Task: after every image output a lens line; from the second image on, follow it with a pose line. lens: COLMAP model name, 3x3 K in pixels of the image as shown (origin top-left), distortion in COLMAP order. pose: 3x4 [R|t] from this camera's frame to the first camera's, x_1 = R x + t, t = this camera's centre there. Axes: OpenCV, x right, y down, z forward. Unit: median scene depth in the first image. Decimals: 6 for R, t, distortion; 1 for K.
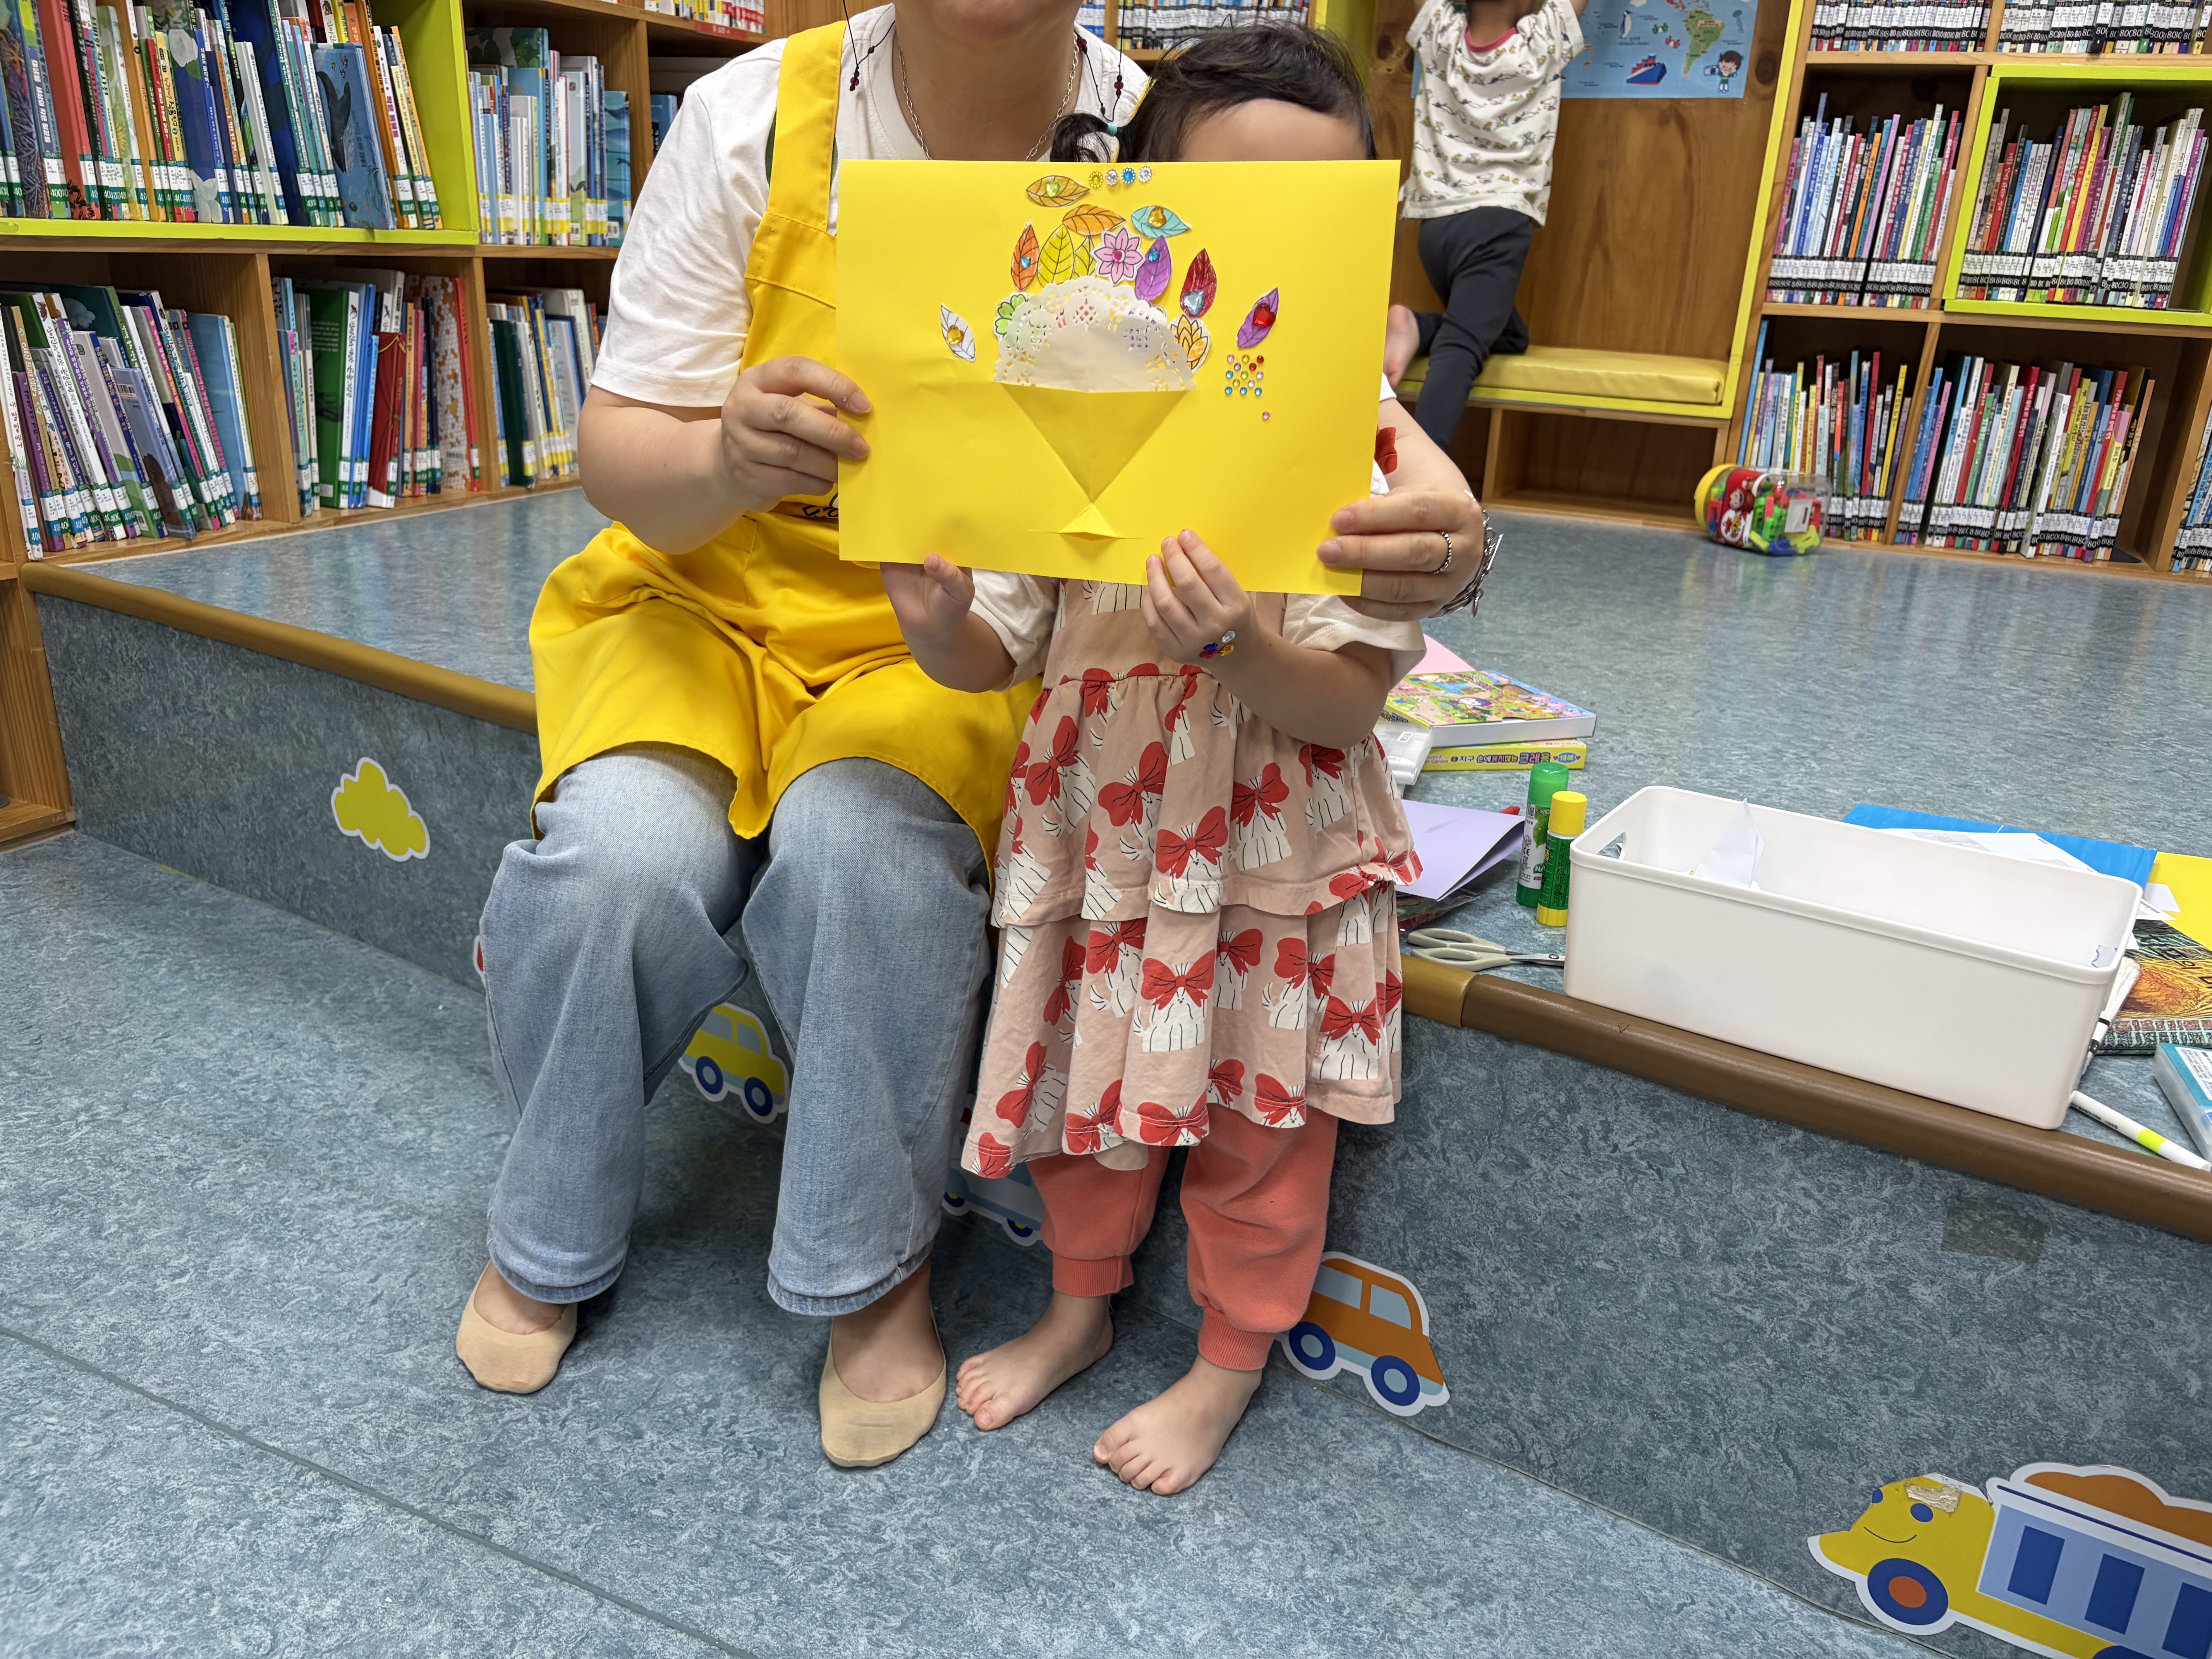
lens RADIAL K [[1681.9, 0, 1084.9], [0, 1681.9, 849.2], [0, 0, 1]] dist [0.033972, -0.040278]
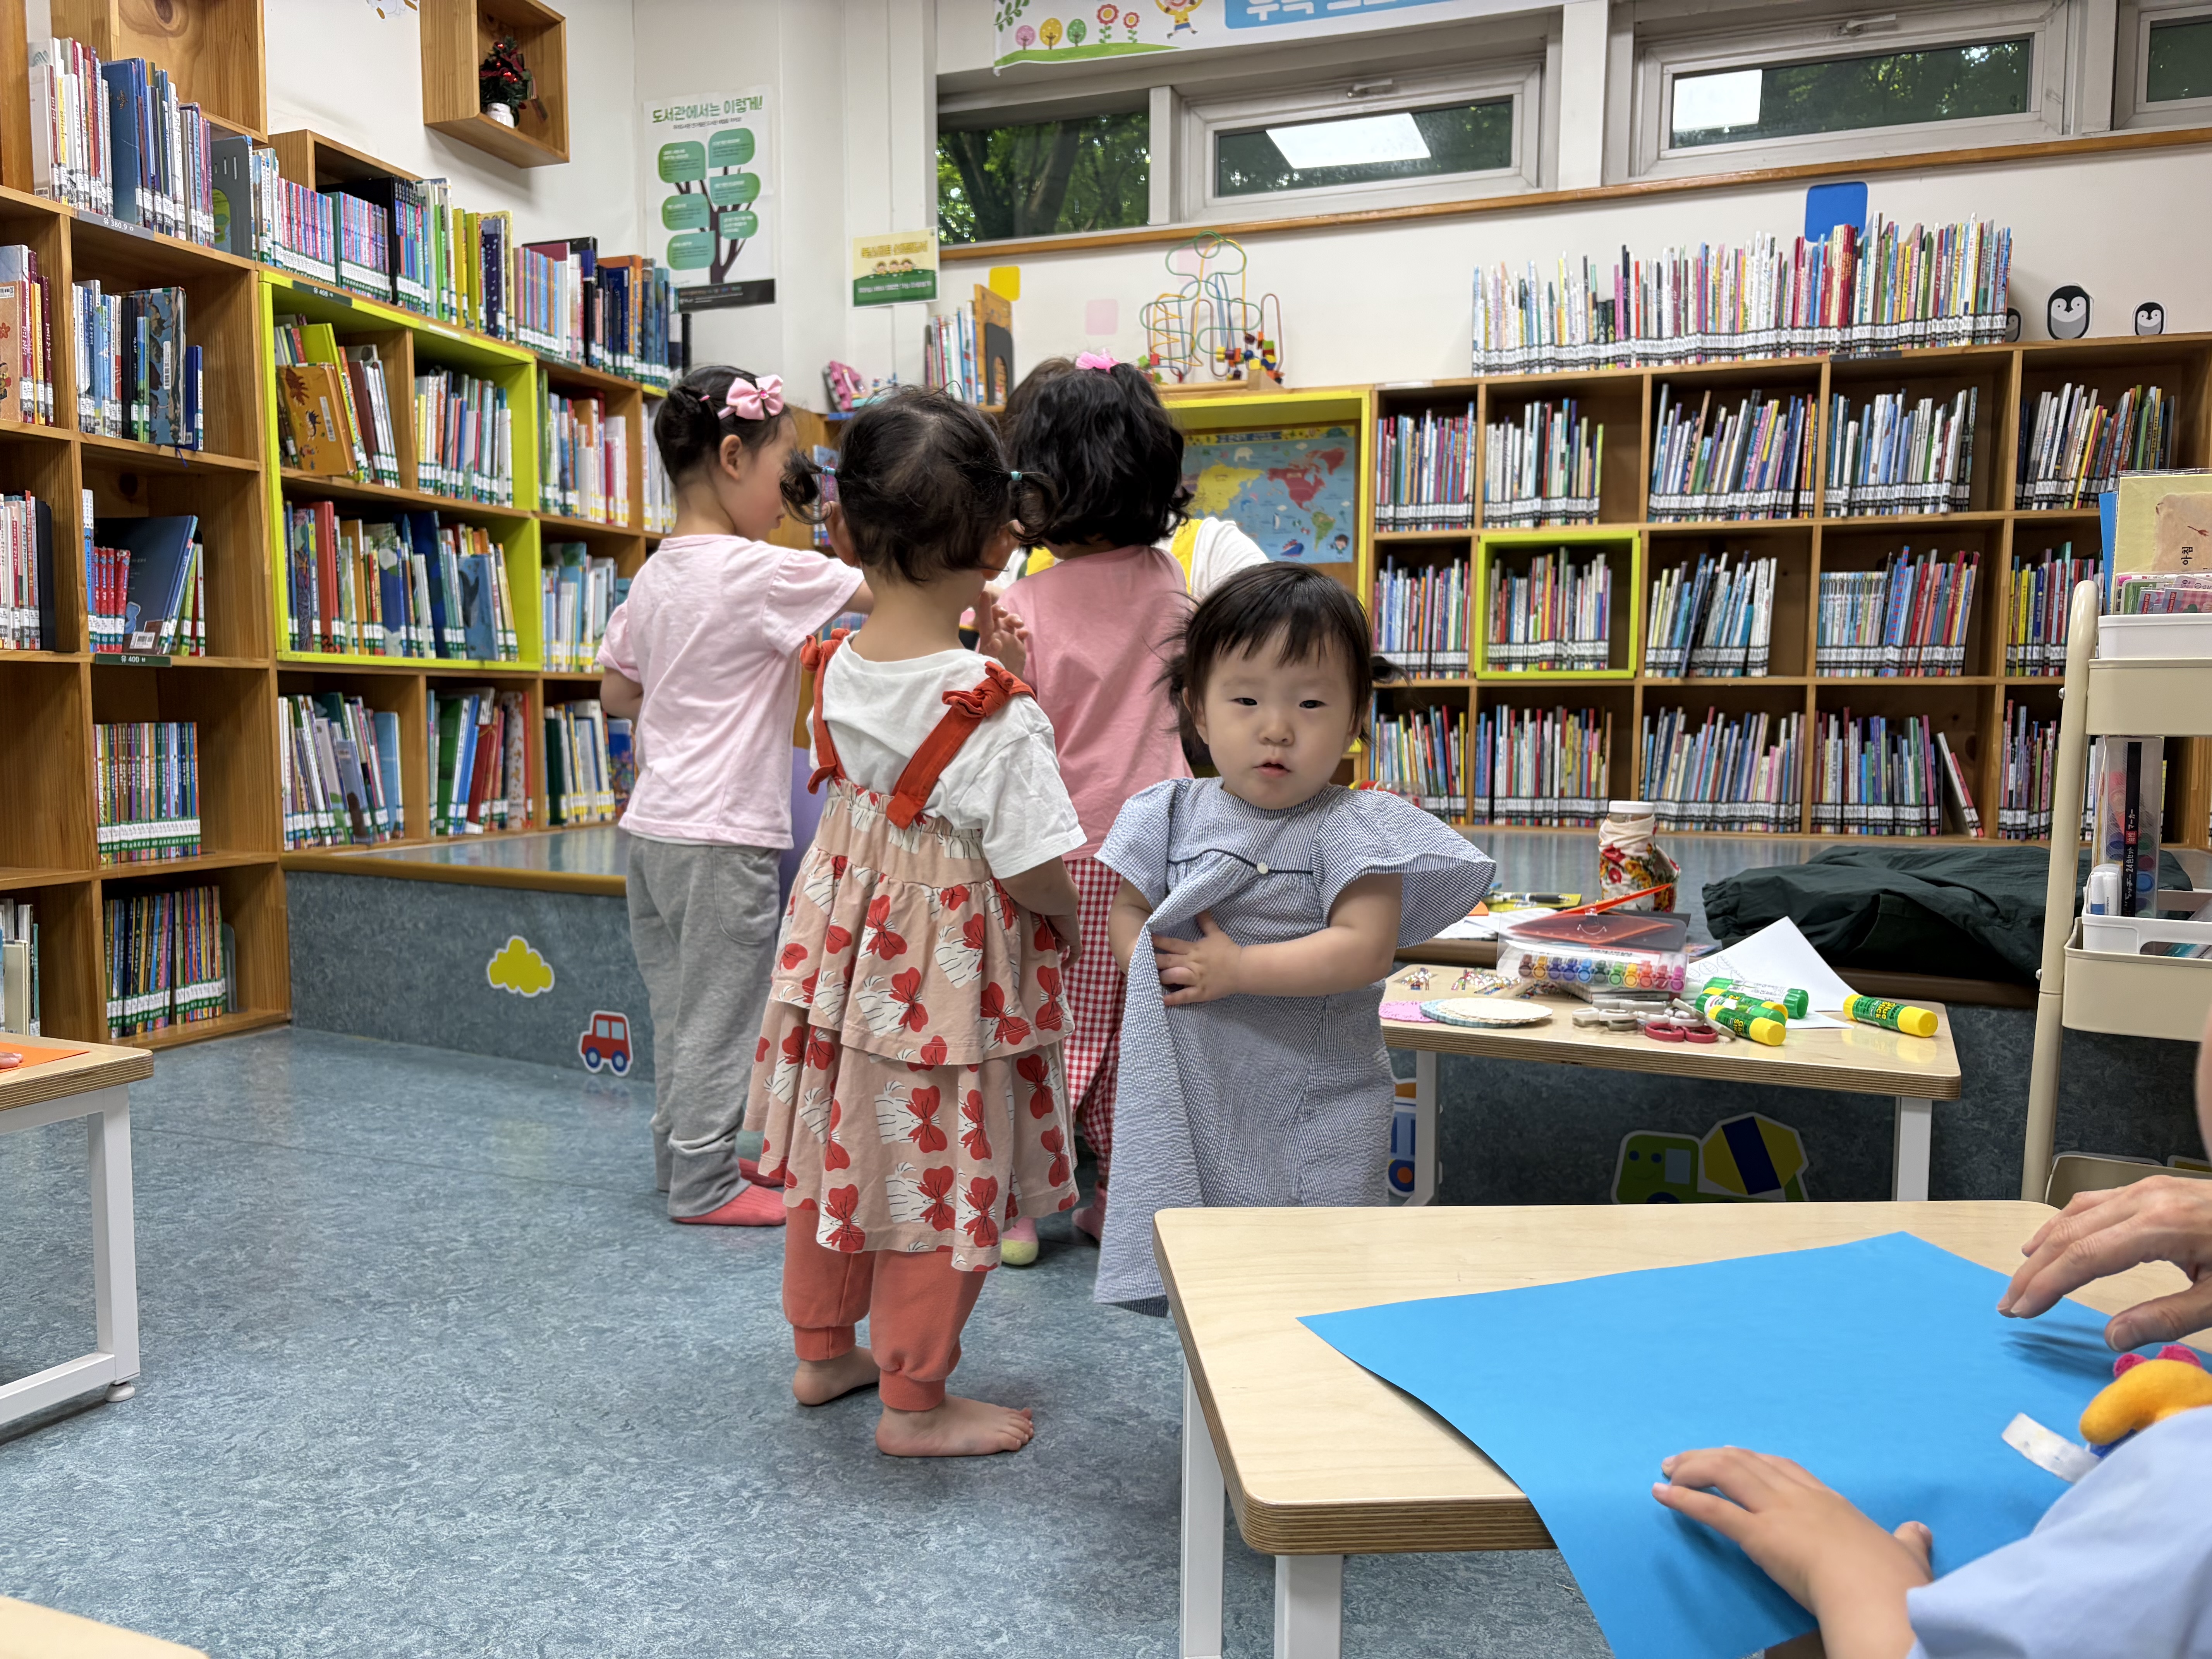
lens RADIAL K [[1681.9, 0, 1097.7], [0, 1681.9, 843.4], [0, 0, 1]] dist [0.033972, -0.040278]
pose [[0.995460, -0.046852, 0.082854, 0.015432], [0.067107, 0.962776, -0.261838, 0.230977], [-0.067502, 0.266209, 0.961549, -0.474764]]
